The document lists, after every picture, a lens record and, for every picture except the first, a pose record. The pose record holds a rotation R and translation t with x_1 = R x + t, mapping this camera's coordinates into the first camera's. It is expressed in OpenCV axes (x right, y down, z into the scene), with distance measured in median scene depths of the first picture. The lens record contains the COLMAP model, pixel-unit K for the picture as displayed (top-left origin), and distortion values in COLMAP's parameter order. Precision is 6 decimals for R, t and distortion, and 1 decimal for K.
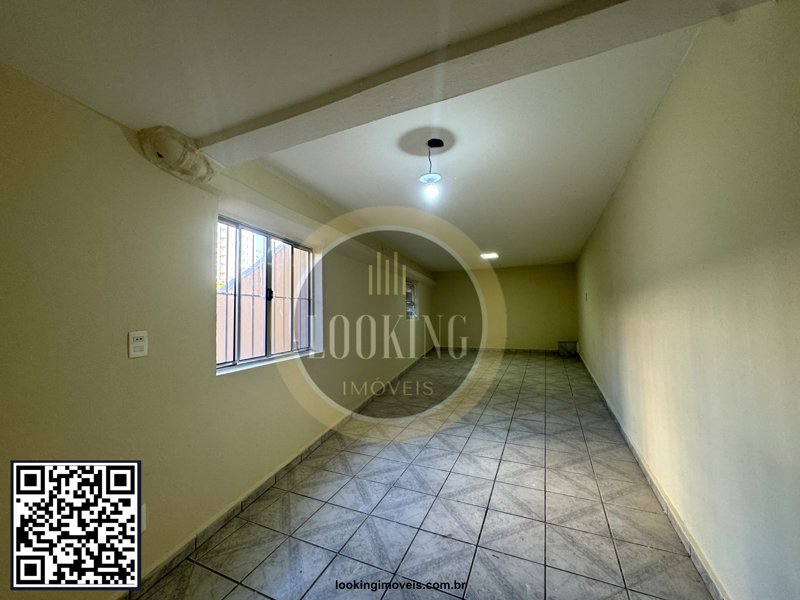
lens RADIAL K [[320.7, 0, 400.0], [0, 320.7, 301.8], [0, 0, 1]] dist [-0.000398, 0.001096]
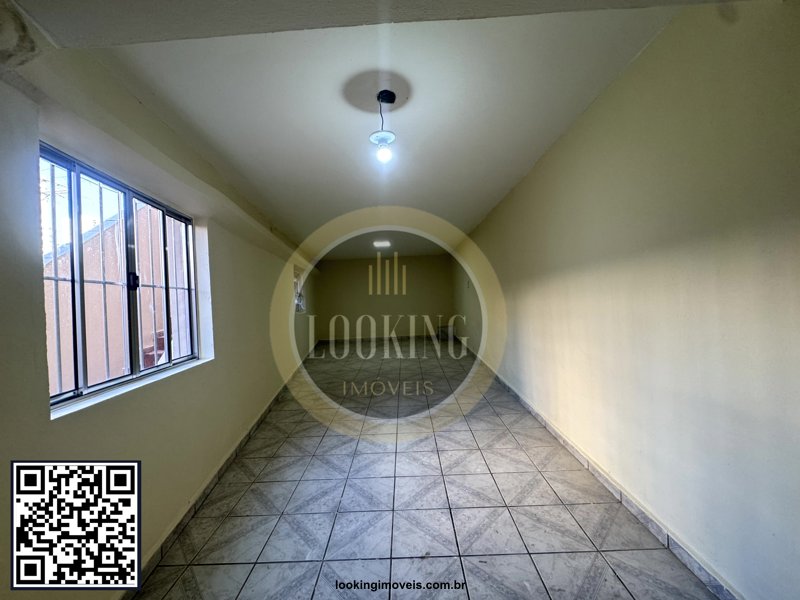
lens RADIAL K [[320.7, 0, 400.0], [0, 320.7, 300.2], [0, 0, 1]] dist [-0.000398, 0.001096]
pose [[0.915504, -0.030541, 0.401149, -0.191123], [0.021710, 0.999412, 0.026543, 0.011737], [-0.401724, -0.015591, 0.915628, 0.193051]]
